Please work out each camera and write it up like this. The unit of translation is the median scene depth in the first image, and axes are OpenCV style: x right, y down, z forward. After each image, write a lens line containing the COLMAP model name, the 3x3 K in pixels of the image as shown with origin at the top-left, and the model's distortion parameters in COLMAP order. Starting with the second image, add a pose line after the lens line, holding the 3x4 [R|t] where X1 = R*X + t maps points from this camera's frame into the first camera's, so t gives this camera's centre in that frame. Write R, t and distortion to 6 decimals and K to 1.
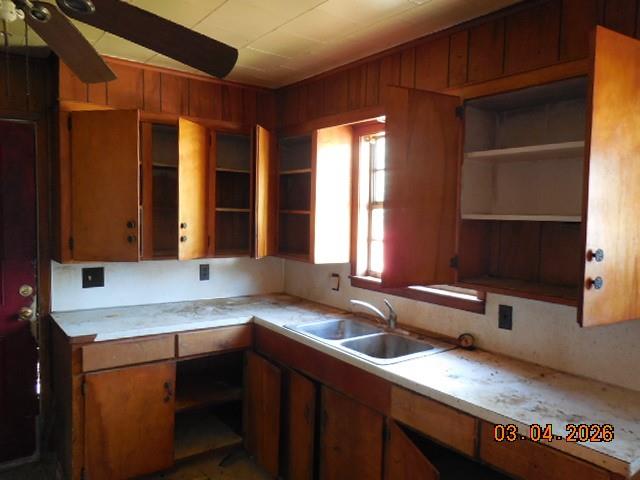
lens RADIAL K [[488.7, 0, 320.0], [0, 488.7, 240.0], [0, 0, 1]] dist [-0.001300, -0.004898]
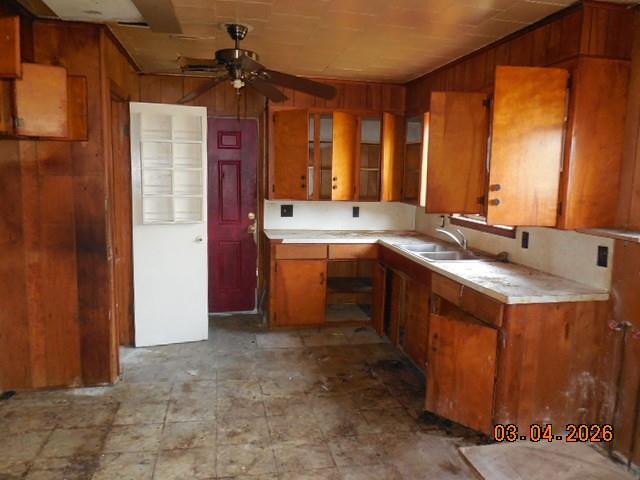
lens RADIAL K [[488.7, 0, 320.0], [0, 488.7, 240.0], [0, 0, 1]] dist [-0.001300, -0.004898]
pose [[0.906006, 0.053472, -0.419873, 0.366289], [-0.023963, 0.996877, 0.075249, 0.052021], [0.422586, -0.058114, 0.904458, -0.494438]]
